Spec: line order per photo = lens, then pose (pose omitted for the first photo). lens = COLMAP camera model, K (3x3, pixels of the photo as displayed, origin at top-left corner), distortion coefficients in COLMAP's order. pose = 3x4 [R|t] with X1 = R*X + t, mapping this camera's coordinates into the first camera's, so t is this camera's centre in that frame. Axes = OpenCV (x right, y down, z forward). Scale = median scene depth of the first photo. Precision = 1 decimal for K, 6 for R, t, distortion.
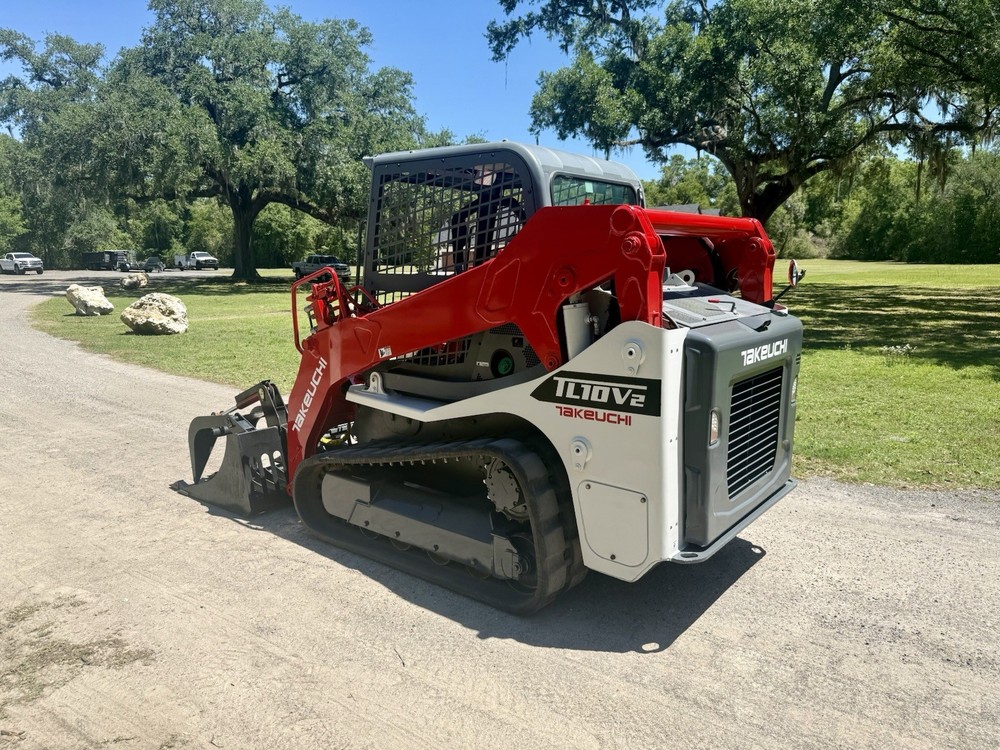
lens RADIAL K [[703.0, 0, 500.0], [0, 703.0, 375.0], [0, 0, 1]] dist [0.048855, -0.061741]
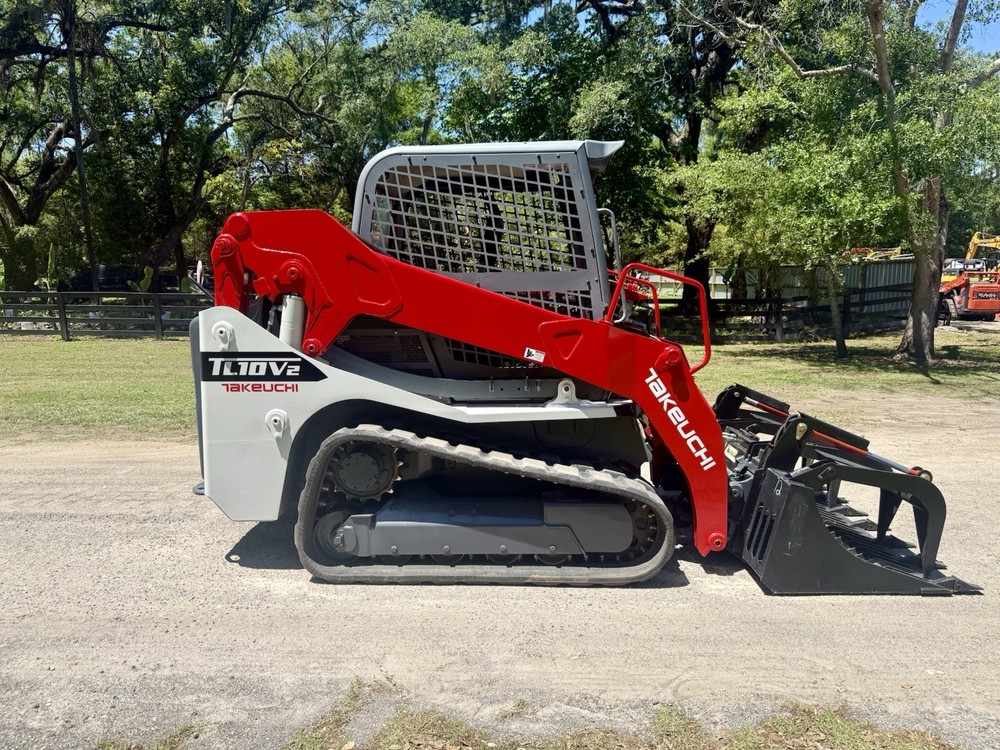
lens RADIAL K [[709.9, 0, 500.0], [0, 709.9, 375.0], [0, 0, 1]] dist [0.030191, -0.052814]
pose [[-0.793366, 0.089145, -0.602182, 0.088184], [-0.087969, 0.962047, 0.258316, -0.038783], [0.602355, 0.257912, -0.755413, 0.260998]]
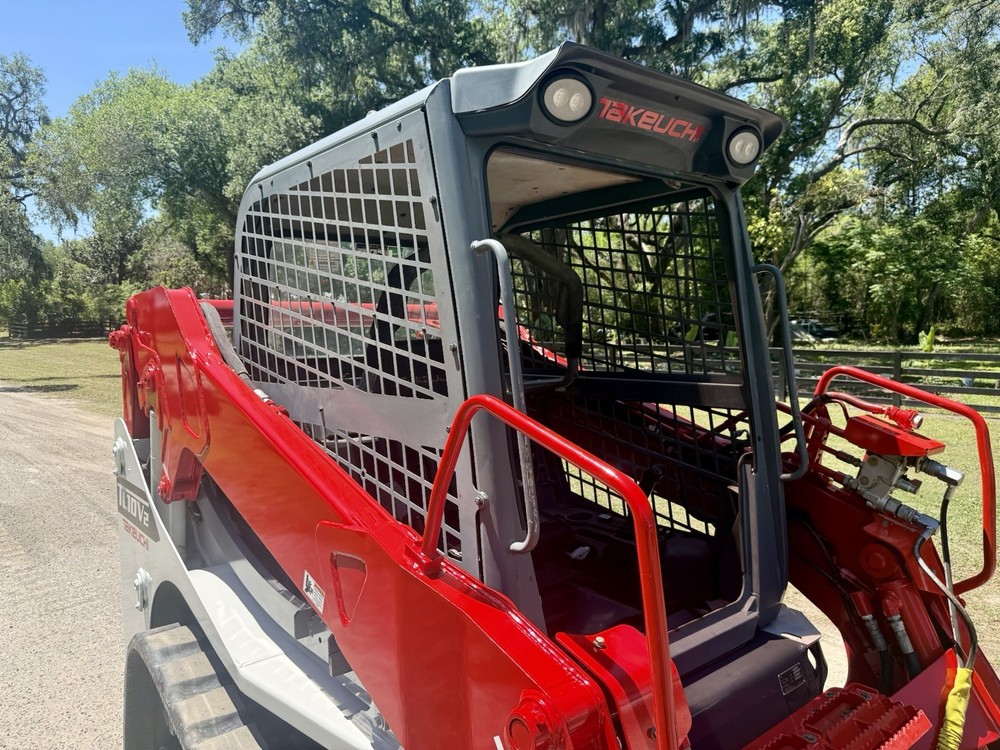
lens RADIAL K [[722.0, 0, 502.9], [0, 722.0, 361.9], [0, 0, 1]] dist [-0.008818, -0.004171]
pose [[-0.980646, 0.009773, 0.195543, -0.016272], [0.049531, 0.978648, 0.199488, -0.037682], [-0.189418, 0.205313, -0.960191, 0.215956]]
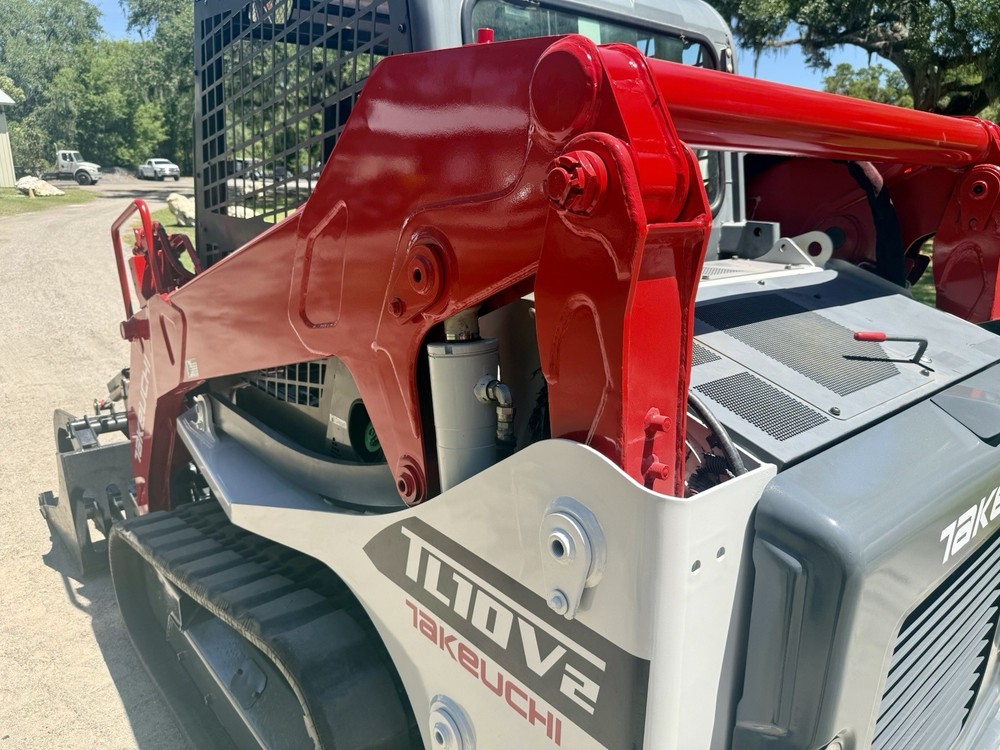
lens RADIAL K [[716.5, 0, 500.0], [0, 716.5, 375.0], [0, 0, 1]] dist [0.003040, -0.014045]
pose [[0.983676, 0.073036, -0.164461, 0.019900], [-0.054731, 0.992063, 0.113210, -0.013380], [0.171424, -0.102360, 0.979865, 0.068329]]
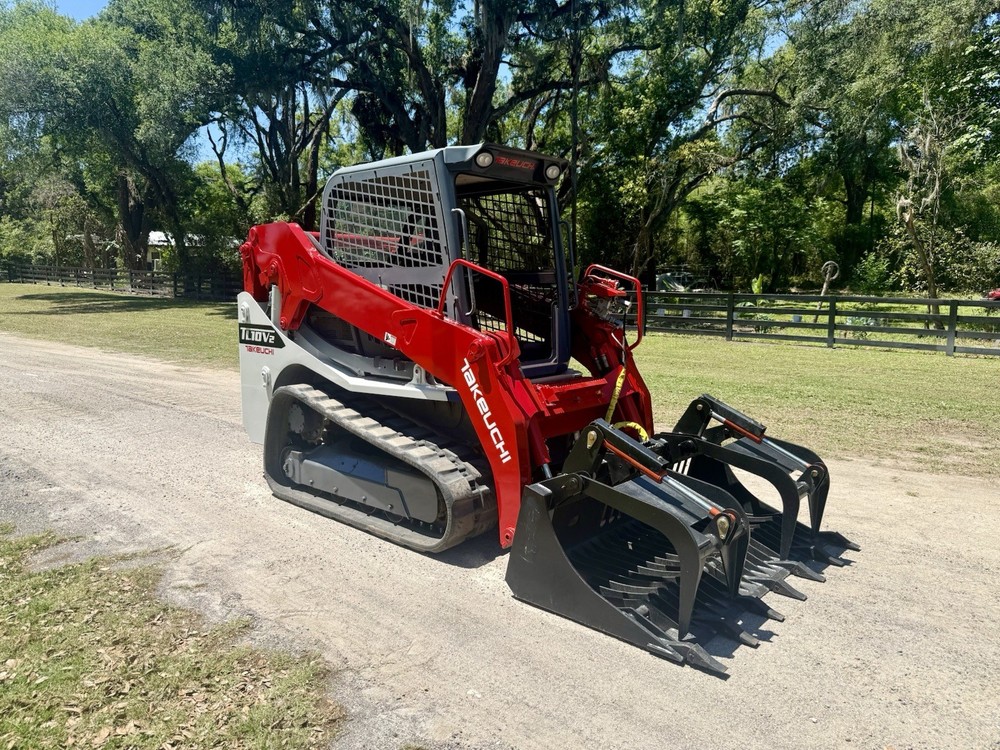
lens RADIAL K [[709.9, 0, 500.0], [0, 709.9, 375.0], [0, 0, 1]] dist [0.030191, -0.052814]
pose [[-0.998527, -0.003928, 0.054107, -0.021733], [0.011898, 0.957237, 0.289059, -0.045039], [-0.052929, 0.289277, -0.955781, 0.308890]]
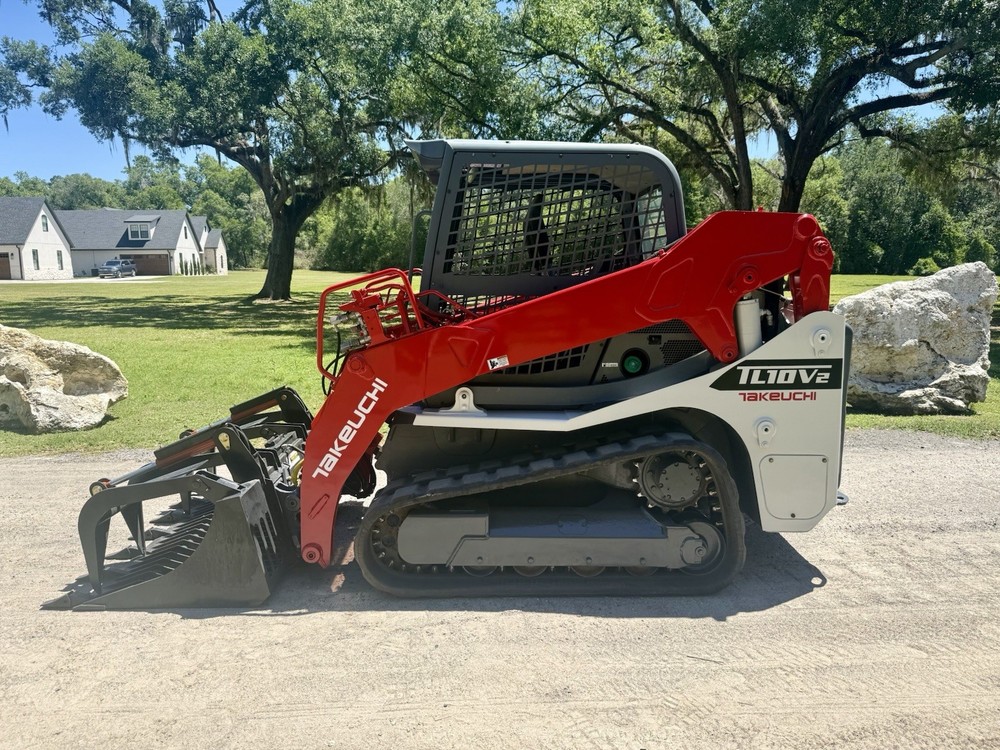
lens RADIAL K [[716.5, 0, 500.0], [0, 716.5, 375.0], [0, 0, 1]] dist [0.003040, -0.014045]
pose [[0.765520, -0.086682, 0.637546, -0.098378], [0.097204, 0.995091, 0.018580, -0.004404], [-0.636027, 0.047749, 0.770188, 0.040223]]
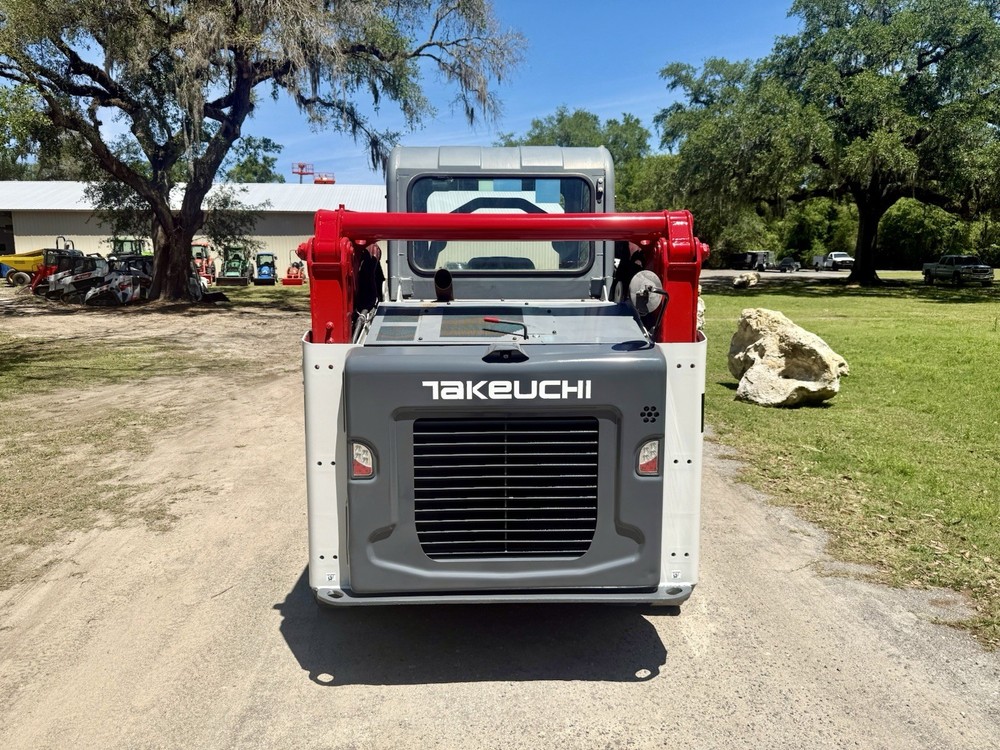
lens RADIAL K [[709.9, 0, 500.0], [0, 709.9, 375.0], [0, 0, 1]] dist [0.030191, -0.052814]
pose [[0.645744, 0.126658, -0.752976, 0.106441], [-0.127729, 0.990169, 0.057017, -0.010258], [0.752795, 0.059359, 0.655573, 0.054947]]
